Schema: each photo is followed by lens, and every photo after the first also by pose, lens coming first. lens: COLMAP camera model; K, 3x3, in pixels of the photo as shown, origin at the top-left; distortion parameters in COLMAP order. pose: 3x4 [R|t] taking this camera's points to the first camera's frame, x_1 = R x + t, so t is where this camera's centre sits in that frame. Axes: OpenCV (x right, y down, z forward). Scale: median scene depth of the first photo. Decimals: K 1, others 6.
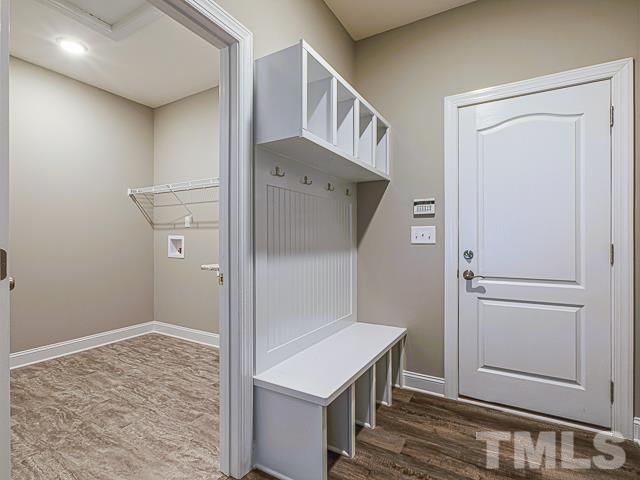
lens RADIAL K [[316.3, 0, 318.3], [0, 316.3, 240.4], [0, 0, 1]] dist [-0.000903, 0.001668]
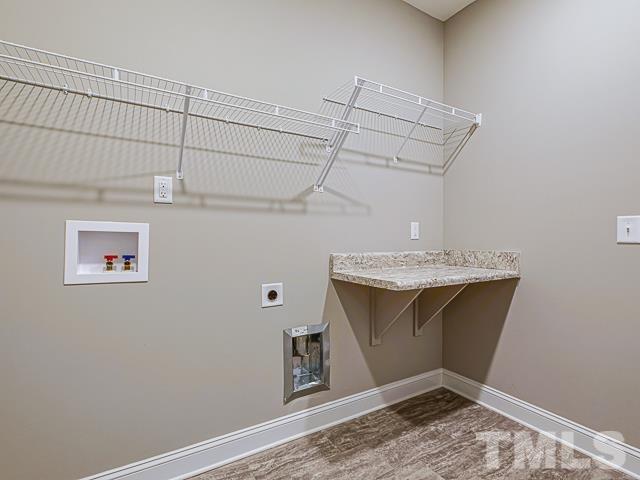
lens RADIAL K [[316.3, 0, 318.8], [0, 316.3, 235.7], [0, 0, 1]] dist [-0.000903, 0.001668]
pose [[0.488985, 0.003215, 0.872286, -0.668259], [-0.004539, 0.999989, -0.001141, -0.000017], [-0.872280, -0.003402, 0.488994, 0.633724]]
